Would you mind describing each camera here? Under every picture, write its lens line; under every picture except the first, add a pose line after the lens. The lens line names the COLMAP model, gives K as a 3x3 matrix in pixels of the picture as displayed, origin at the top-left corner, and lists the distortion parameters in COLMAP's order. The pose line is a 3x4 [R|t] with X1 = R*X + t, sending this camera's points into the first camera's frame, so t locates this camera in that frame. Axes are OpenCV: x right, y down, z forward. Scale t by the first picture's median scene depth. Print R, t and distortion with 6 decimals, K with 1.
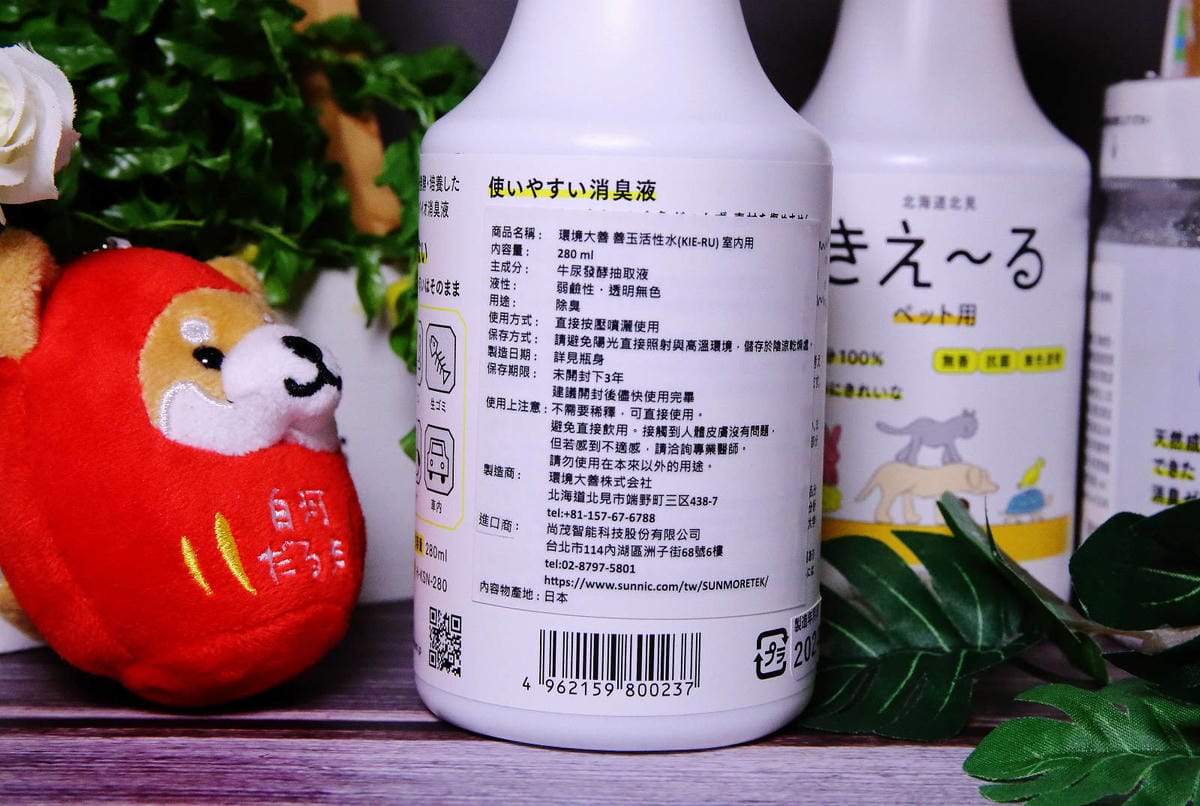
lens RADIAL K [[2400.0, 0, 599.4], [0, 2400.0, 394.7], [0, 0, 1]] dist [0.077879, 0.000000]
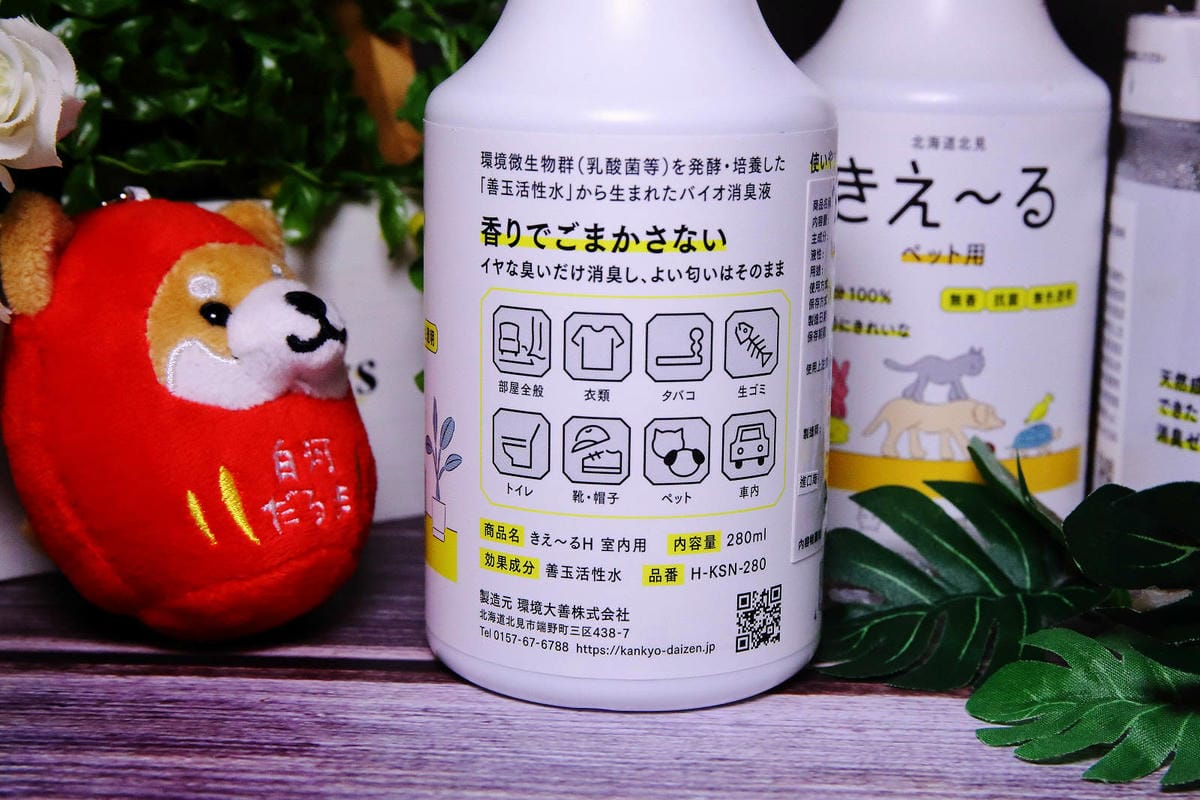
lens RADIAL K [[2400.0, 0, 595.7], [0, 2400.0, 400.3], [0, 0, 1]] dist [0.077879, 0.000000]
pose [[0.997240, 0.010289, -0.073533, 0.074529], [-0.002593, 0.994575, 0.103993, -0.082921], [0.074204, -0.103515, 0.991856, -0.018717]]
